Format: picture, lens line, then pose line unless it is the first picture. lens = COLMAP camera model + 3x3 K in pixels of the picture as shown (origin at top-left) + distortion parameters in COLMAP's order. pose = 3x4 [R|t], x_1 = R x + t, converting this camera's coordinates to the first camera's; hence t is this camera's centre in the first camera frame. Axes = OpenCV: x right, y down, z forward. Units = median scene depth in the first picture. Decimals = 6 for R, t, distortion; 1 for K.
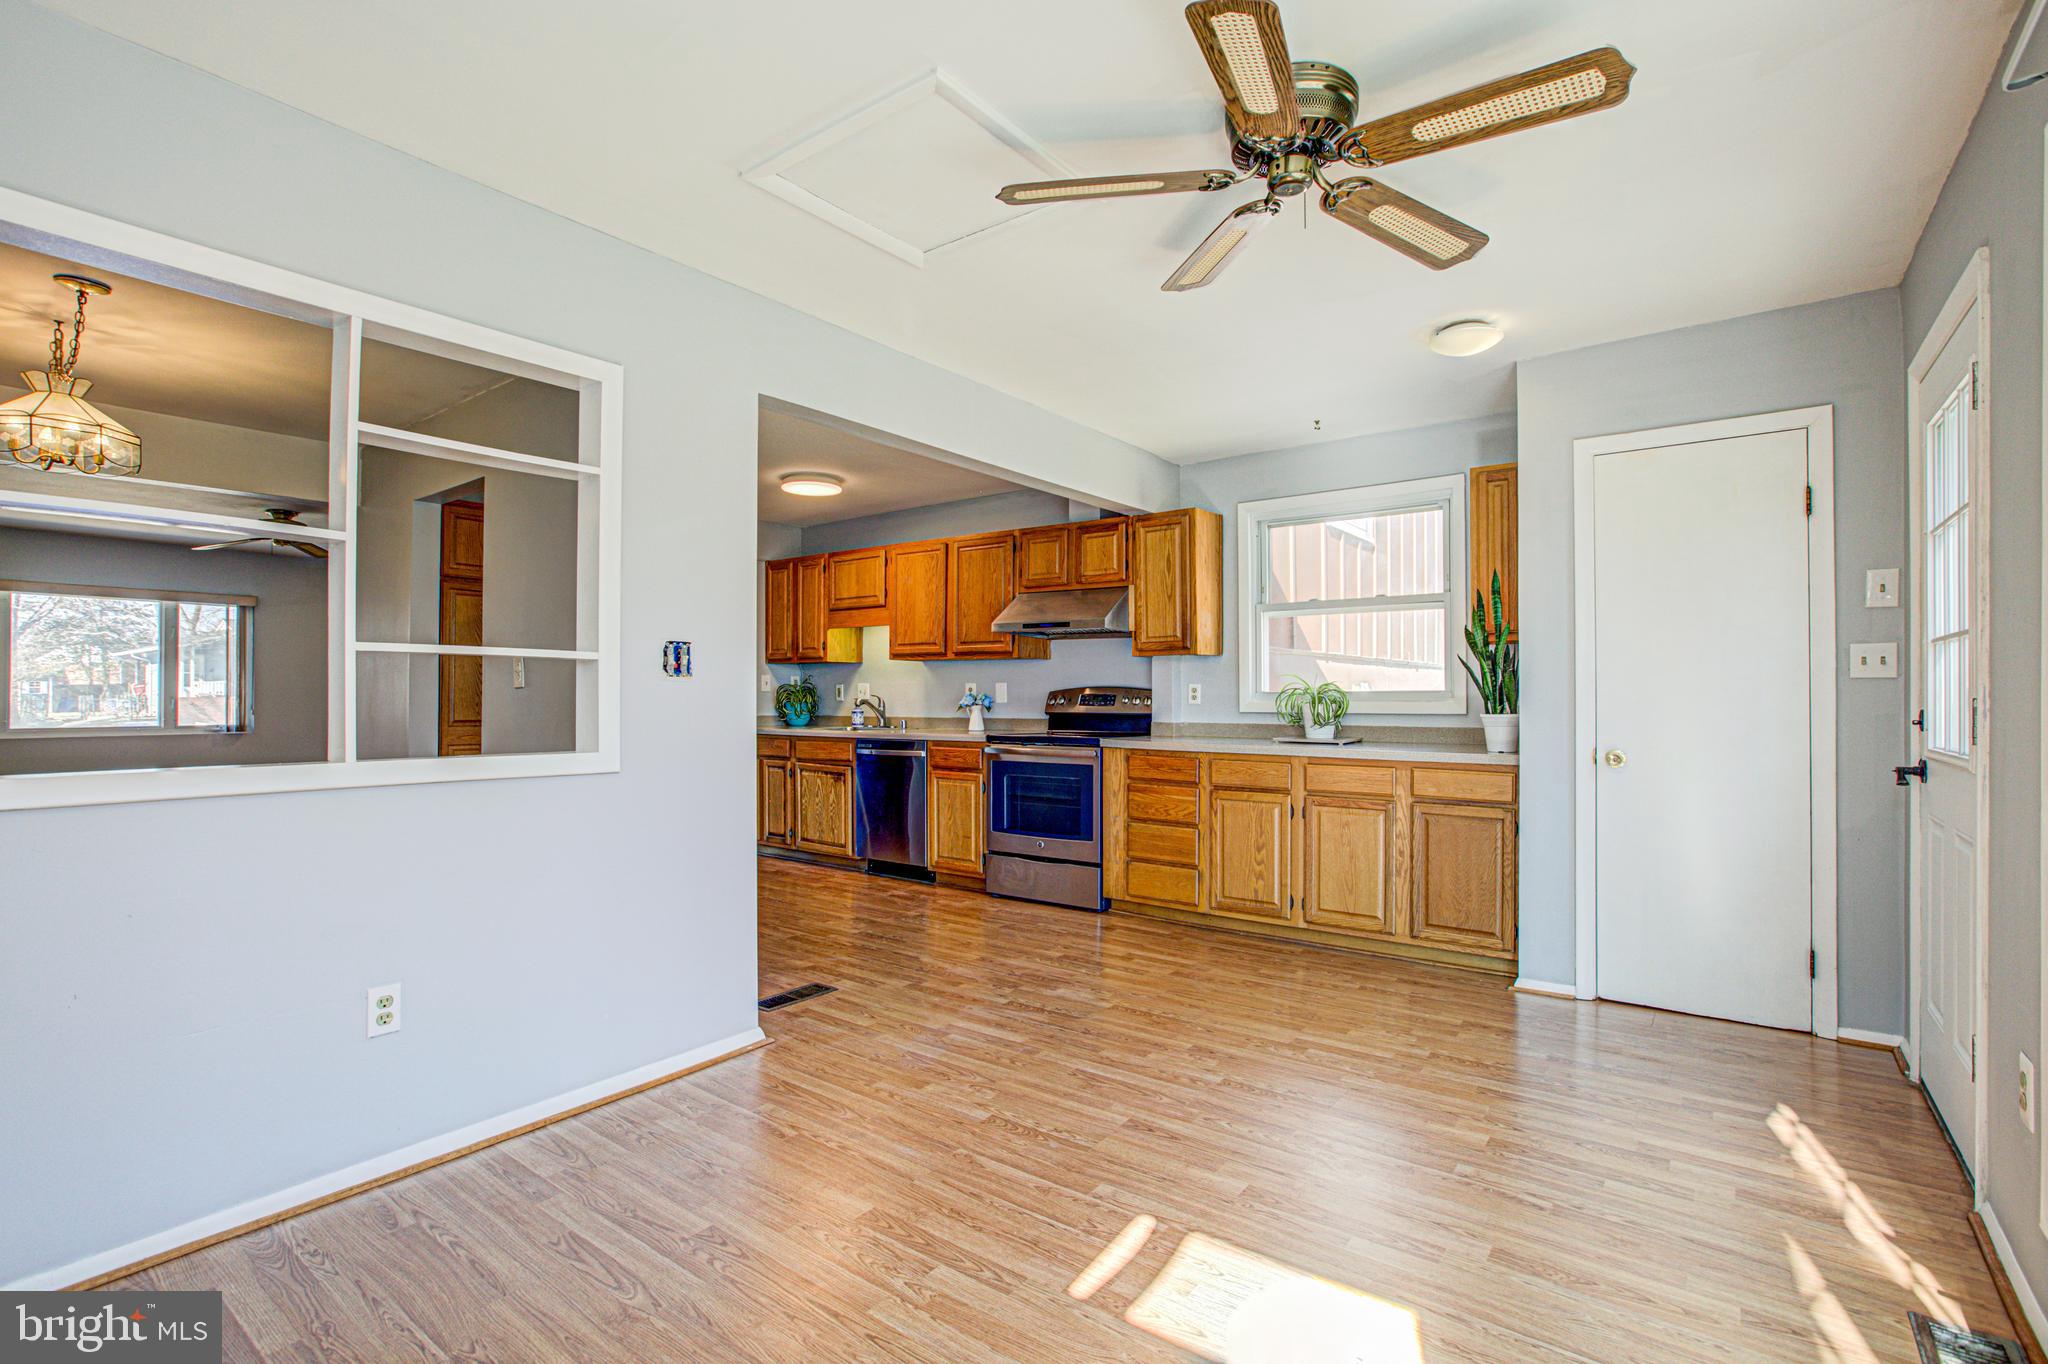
lens RADIAL K [[954.8, 0, 1075.8], [0, 954.8, 689.1], [0, 0, 1]] dist [-0.033131, 0.014797]
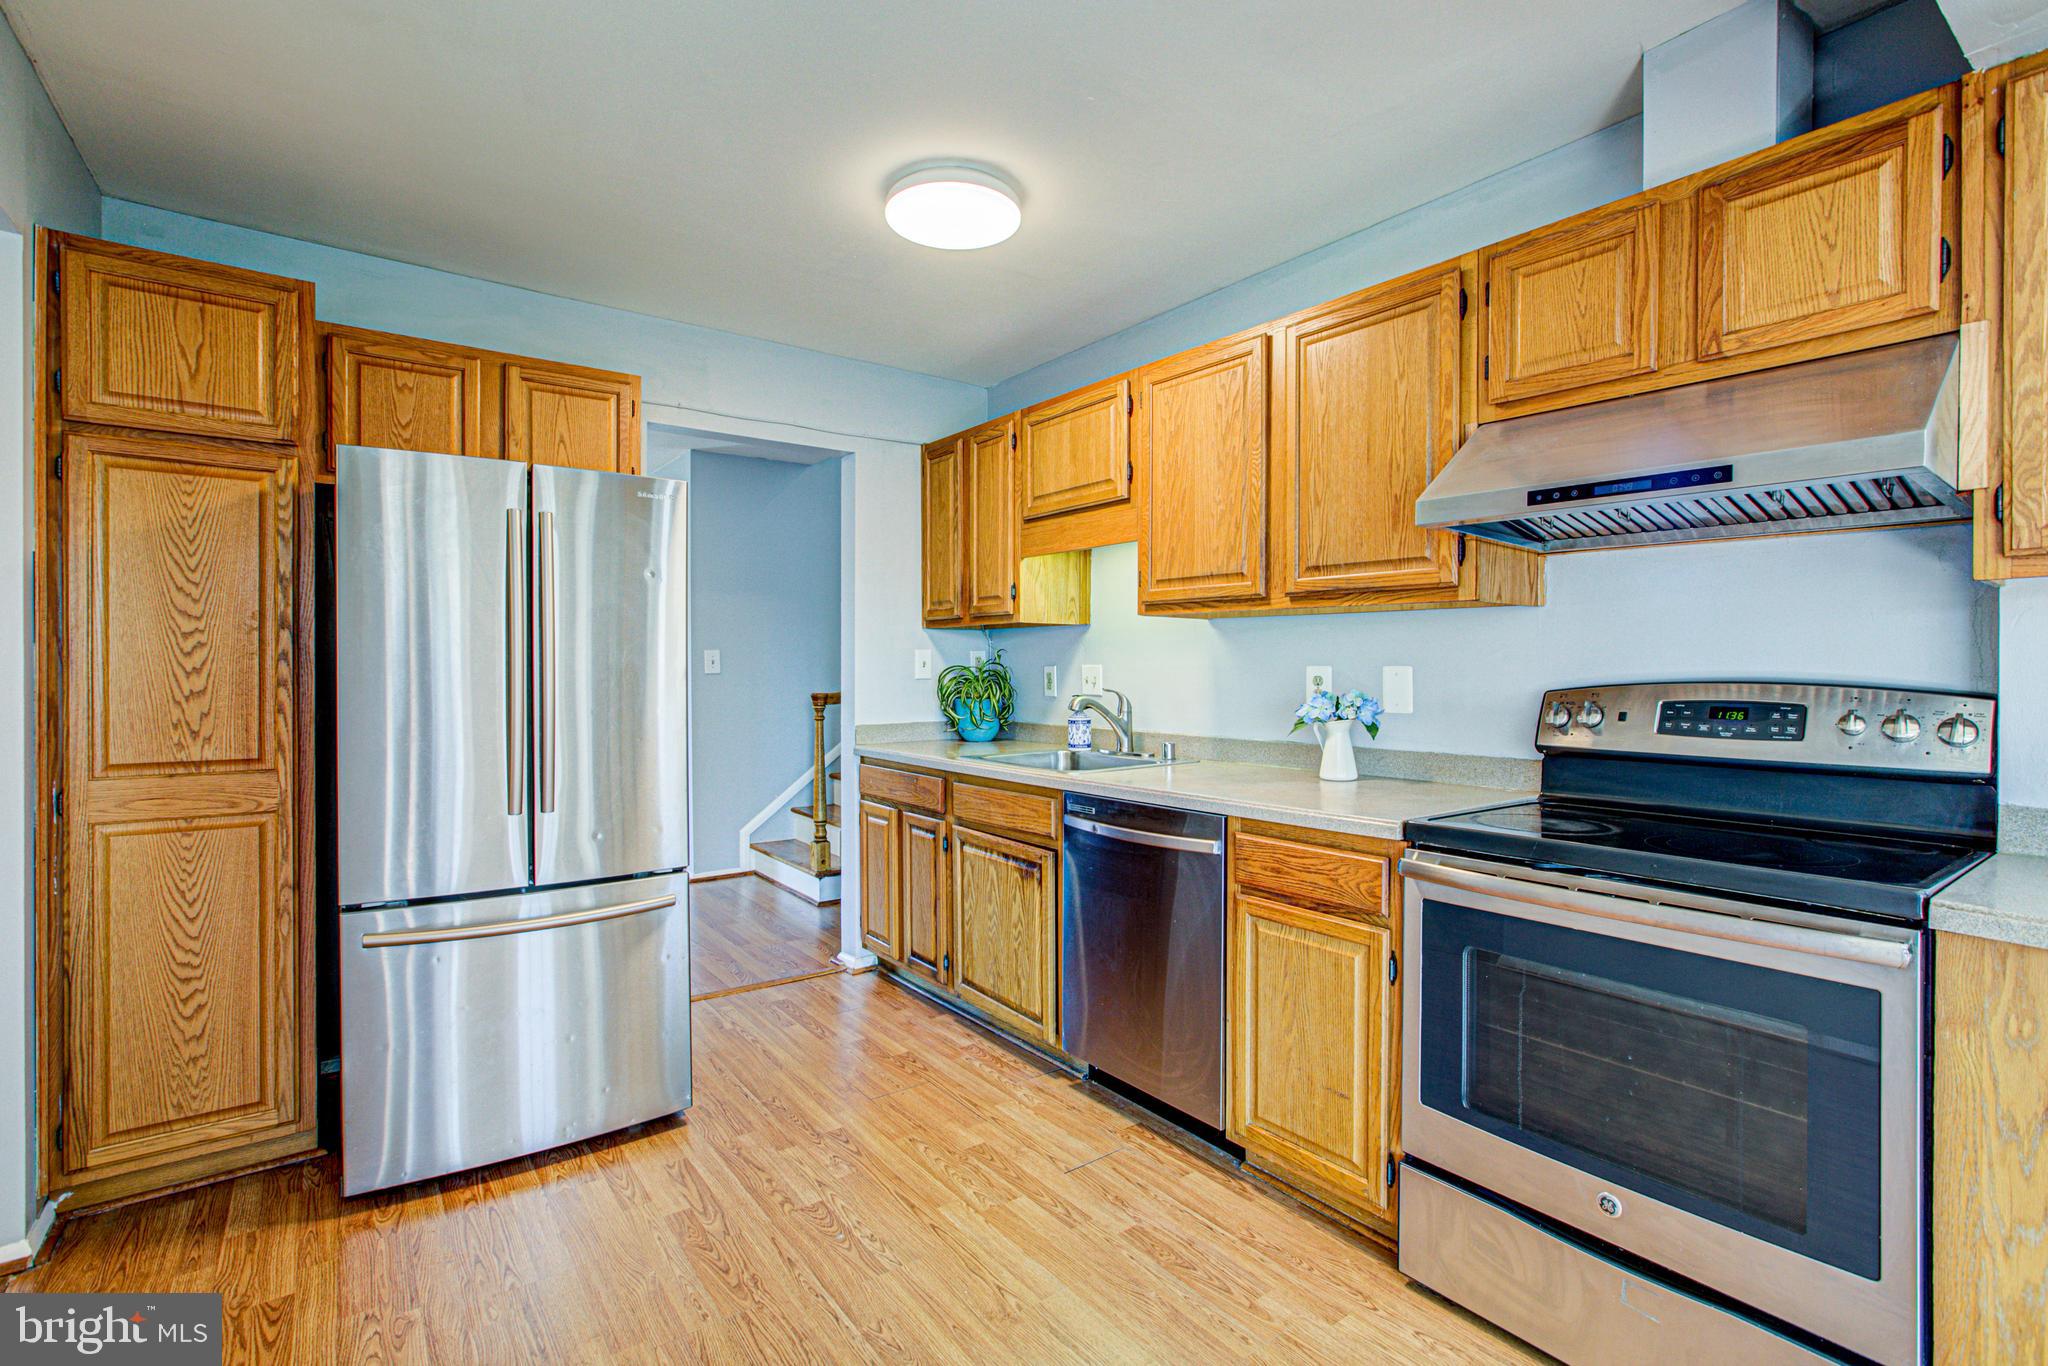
lens RADIAL K [[954.8, 0, 1062.4], [0, 954.8, 672.6], [0, 0, 1]] dist [-0.033131, 0.014797]
pose [[0.958152, 0.001452, -0.286255, -0.135822], [0.002554, 0.999904, 0.013621, -0.013358], [0.286247, -0.013782, 0.958057, 0.757991]]
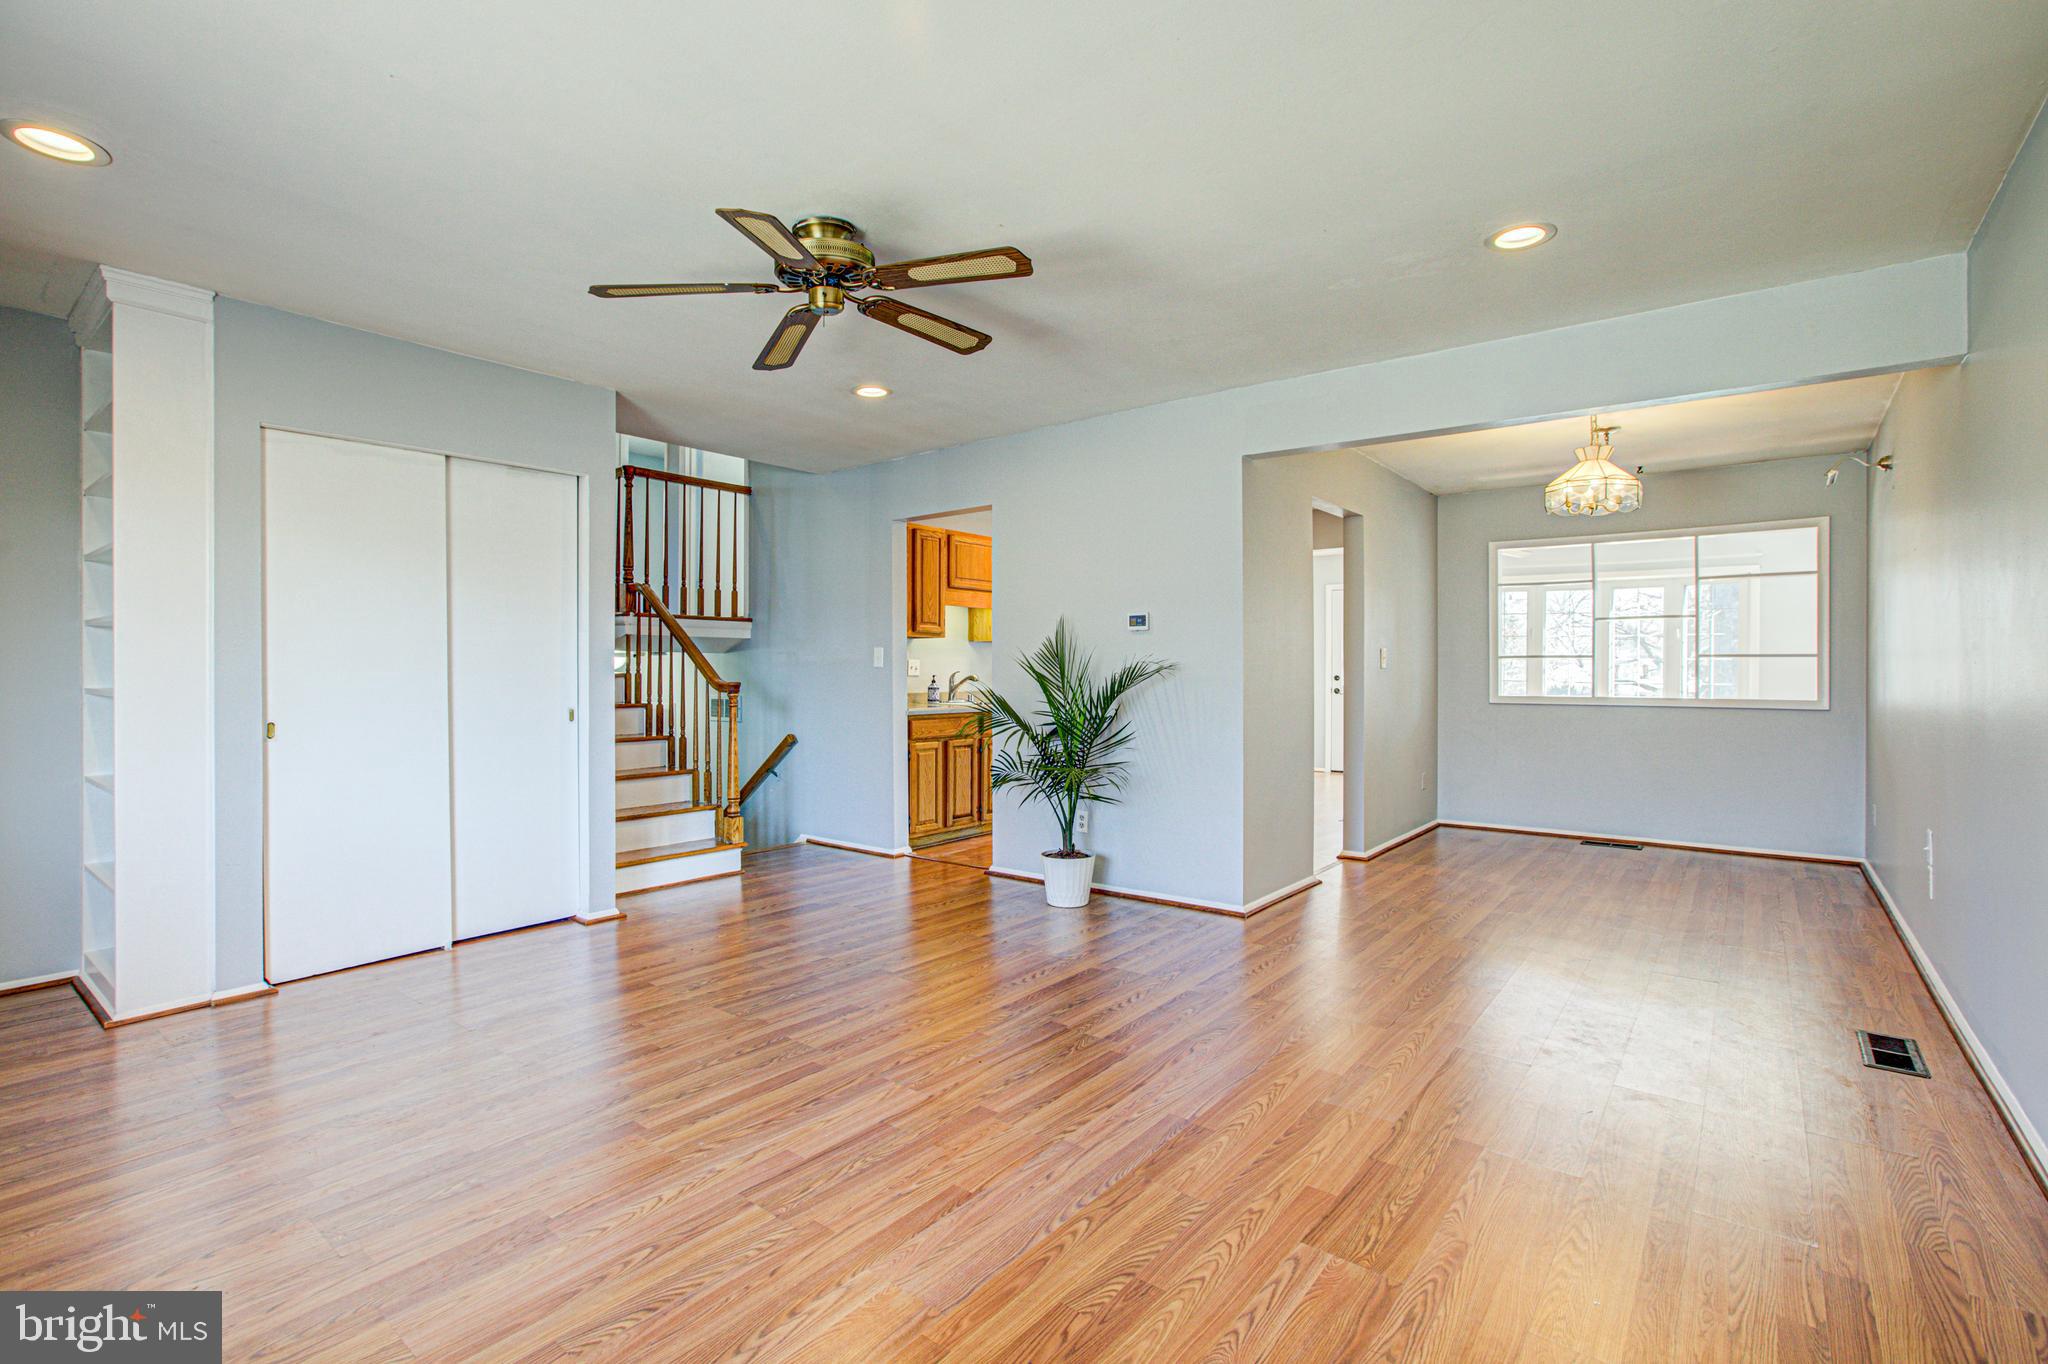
lens RADIAL K [[954.8, 0, 1012.6], [0, 954.8, 665.6], [0, 0, 1]] dist [-0.033131, 0.014797]
pose [[0.041425, 0.002525, 0.999138, -1.860420], [-0.006682, 0.999975, -0.002251, 0.001580], [-0.999119, -0.006583, 0.041441, 1.308470]]
